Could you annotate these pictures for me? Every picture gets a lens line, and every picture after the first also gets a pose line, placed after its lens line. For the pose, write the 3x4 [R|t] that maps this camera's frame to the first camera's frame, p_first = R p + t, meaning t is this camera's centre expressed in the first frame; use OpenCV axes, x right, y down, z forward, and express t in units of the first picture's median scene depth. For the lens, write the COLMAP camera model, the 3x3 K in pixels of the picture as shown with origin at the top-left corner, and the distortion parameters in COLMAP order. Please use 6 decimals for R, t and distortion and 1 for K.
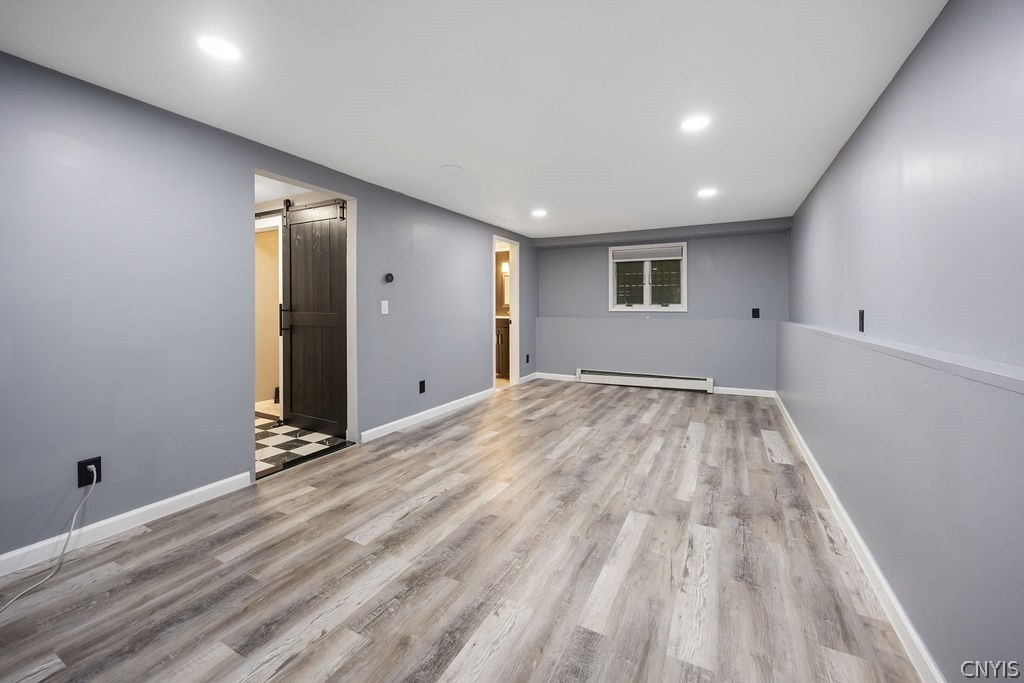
lens RADIAL K [[392.9, 0, 512.0], [0, 392.9, 341.5], [0, 0, 1]] dist [-0.001891, -0.000065]
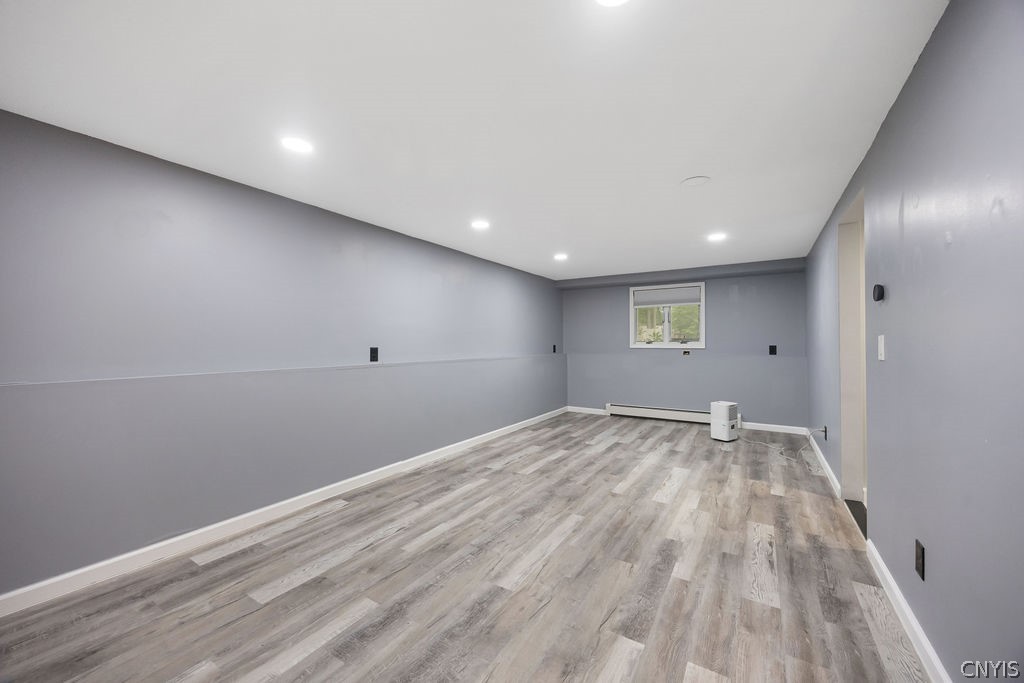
lens RADIAL K [[392.9, 0, 512.0], [0, 392.9, 341.5], [0, 0, 1]] dist [-0.001891, -0.000065]
pose [[-0.997444, 0.002201, 0.071424, 0.220114], [0.007842, 0.996860, 0.078794, -0.203665], [-0.071027, 0.079152, -0.994329, 2.255481]]
